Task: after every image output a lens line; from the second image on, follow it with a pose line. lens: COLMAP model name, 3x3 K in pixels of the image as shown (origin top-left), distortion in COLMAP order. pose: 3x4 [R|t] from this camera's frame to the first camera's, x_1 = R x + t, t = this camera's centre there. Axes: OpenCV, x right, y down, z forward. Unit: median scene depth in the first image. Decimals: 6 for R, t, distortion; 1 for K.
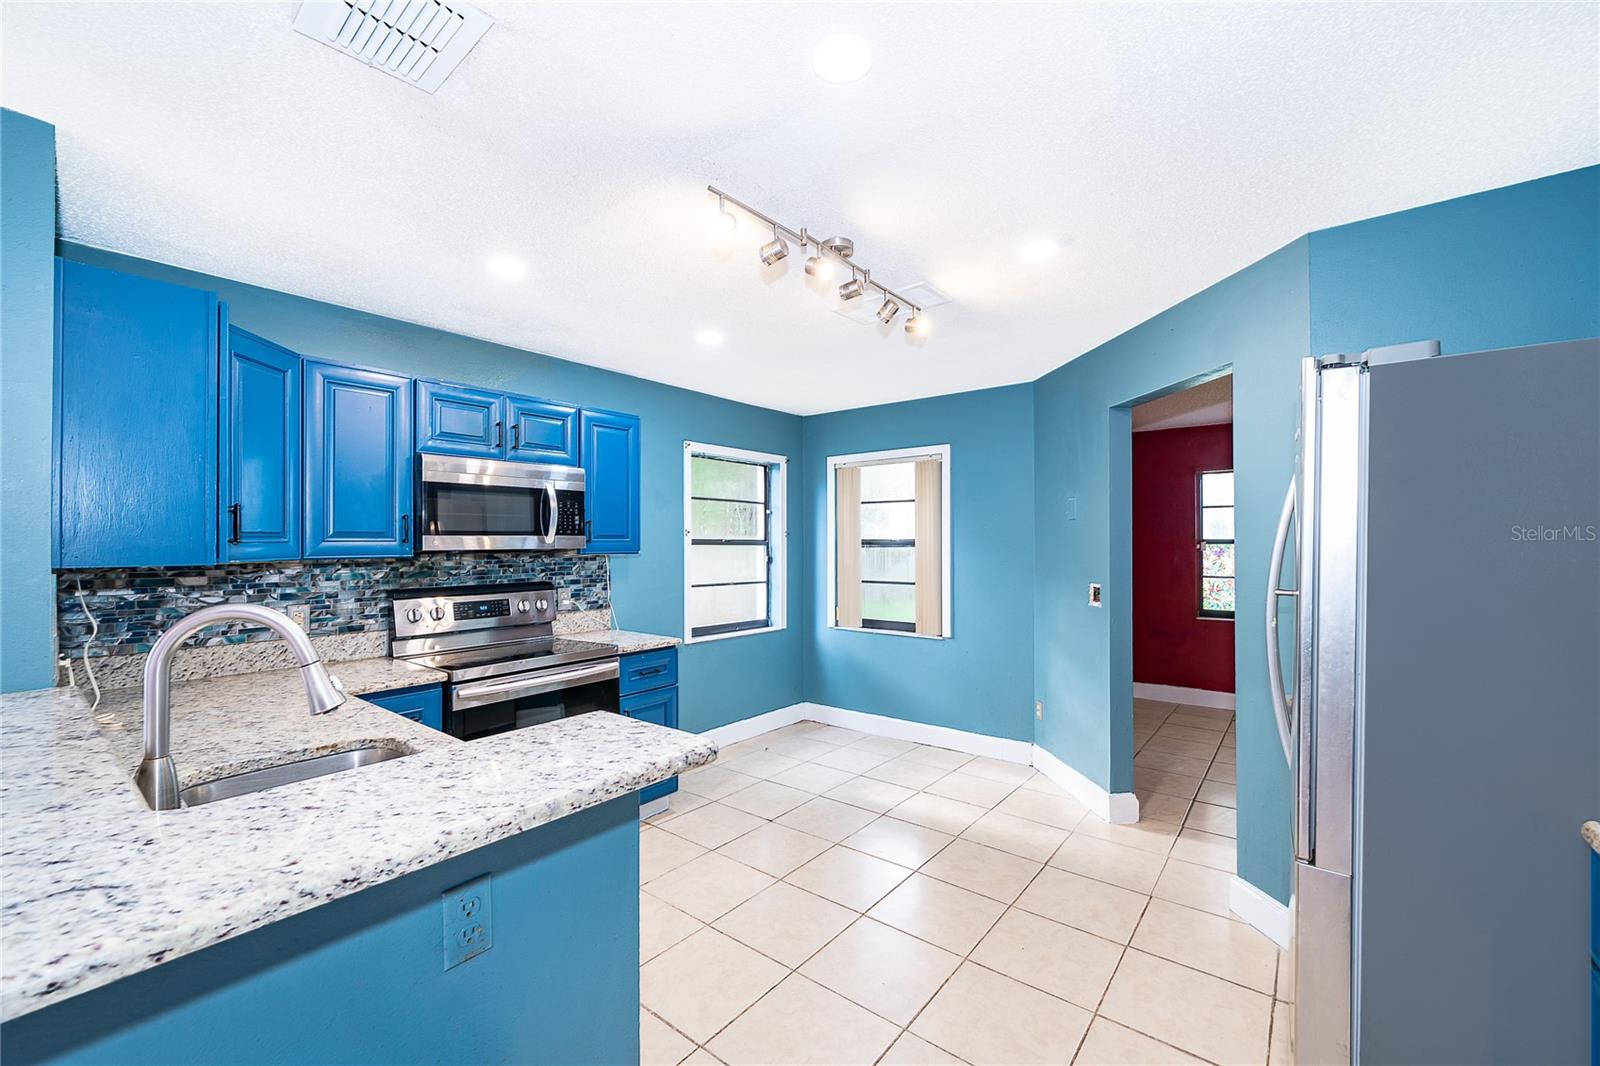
lens RADIAL K [[653.3, 0, 793.3], [0, 653.3, 537.4], [0, 0, 1]] dist [0.001925, 0.000278]
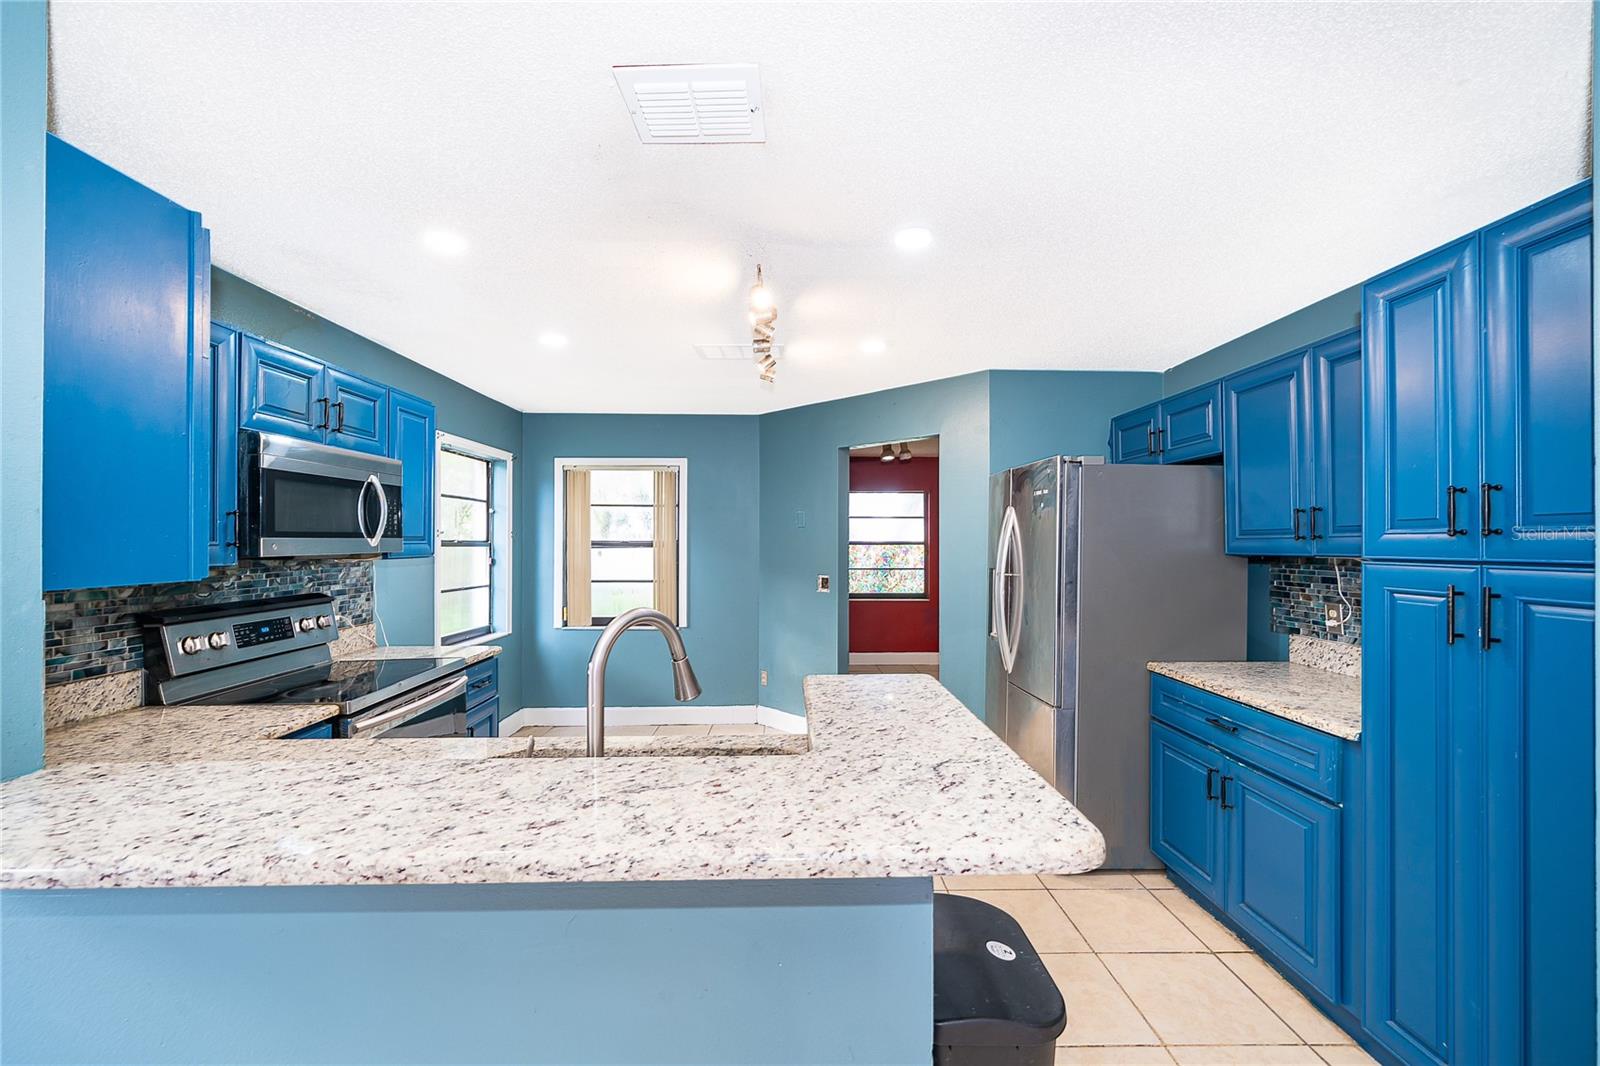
lens RADIAL K [[654.5, 0, 802.1], [0, 654.5, 534.2], [0, 0, 1]] dist [0.000841, 0.000064]
pose [[0.759536, 0.010446, 0.650382, -0.431789], [-0.009114, 0.999944, -0.005417, -0.006265], [-0.650402, -0.001813, 0.759588, -0.005239]]
